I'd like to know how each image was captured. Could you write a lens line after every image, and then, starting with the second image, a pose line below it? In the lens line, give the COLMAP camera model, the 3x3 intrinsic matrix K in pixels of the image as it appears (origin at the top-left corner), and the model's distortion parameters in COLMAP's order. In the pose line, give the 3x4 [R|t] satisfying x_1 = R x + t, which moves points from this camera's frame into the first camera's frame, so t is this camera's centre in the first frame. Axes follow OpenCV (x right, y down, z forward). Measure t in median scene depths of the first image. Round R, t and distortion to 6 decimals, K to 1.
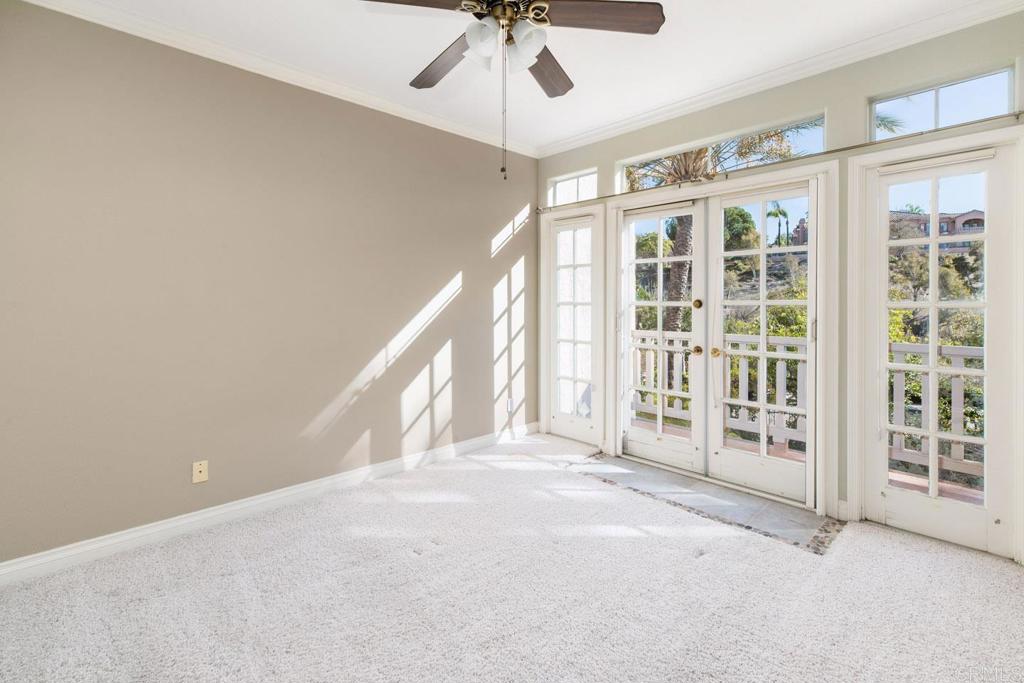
lens RADIAL K [[454.3, 0, 544.0], [0, 454.3, 299.7], [0, 0, 1]] dist [0.012981, -0.001467]
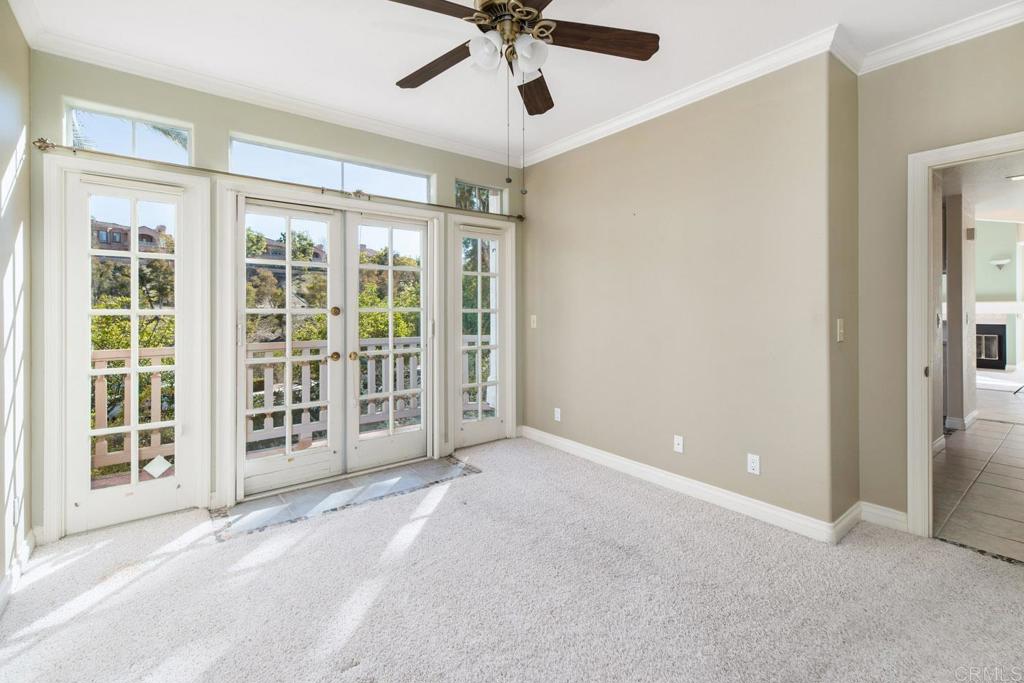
lens RADIAL K [[454.3, 0, 480.8], [0, 454.3, 311.8], [0, 0, 1]] dist [0.012981, -0.001467]
pose [[0.177003, -0.005417, 0.984195, -0.595670], [-0.003919, 0.999973, 0.006209, 0.001975], [-0.984203, -0.004956, 0.176977, 0.477089]]
